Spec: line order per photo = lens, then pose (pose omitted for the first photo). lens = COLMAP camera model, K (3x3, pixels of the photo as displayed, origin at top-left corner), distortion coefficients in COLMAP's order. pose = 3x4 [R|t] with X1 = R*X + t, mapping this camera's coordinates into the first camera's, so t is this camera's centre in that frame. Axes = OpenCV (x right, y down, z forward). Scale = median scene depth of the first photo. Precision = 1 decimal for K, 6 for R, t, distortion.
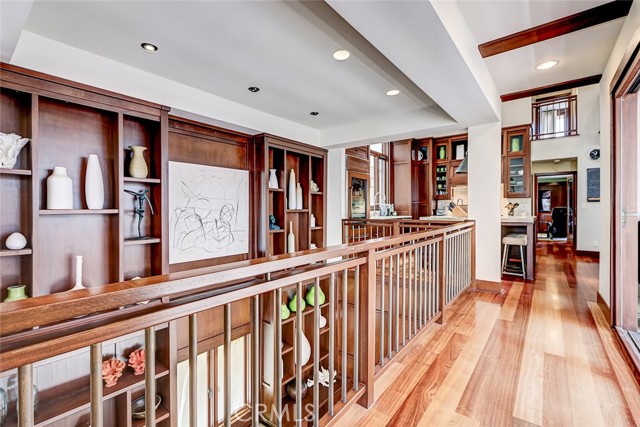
lens RADIAL K [[305.7, 0, 307.0], [0, 305.7, 209.4], [0, 0, 1]] dist [-0.021858, -0.000179]
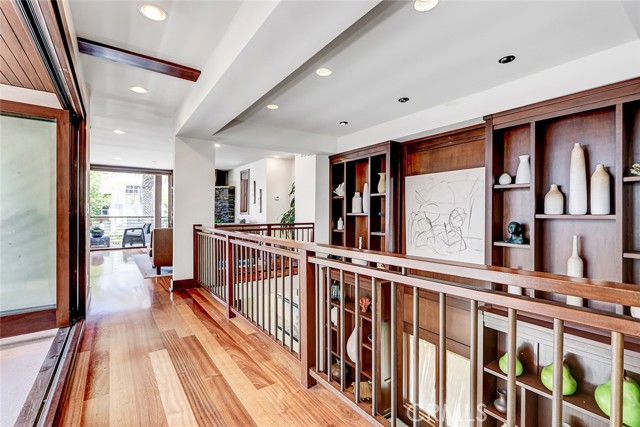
lens RADIAL K [[291.3, 0, 316.8], [0, 291.3, 211.9], [0, 0, 1]] dist [-0.000260, 0.000031]
pose [[-0.284484, -0.001172, -0.958680, 0.751907], [-0.000875, 0.999999, -0.000963, -0.003828], [0.958680, 0.000565, -0.284485, 0.860887]]
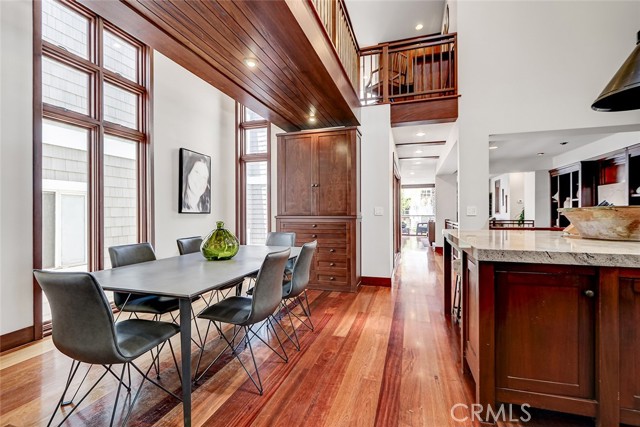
lens RADIAL K [[291.3, 0, 316.8], [0, 291.3, 211.9], [0, 0, 1]] dist [-0.000260, 0.000031]
pose [[-0.938341, 0.003975, -0.345687, 1.444485], [0.004643, 0.999989, -0.001105, -0.012799], [0.345679, -0.002642, -0.938349, 1.766908]]
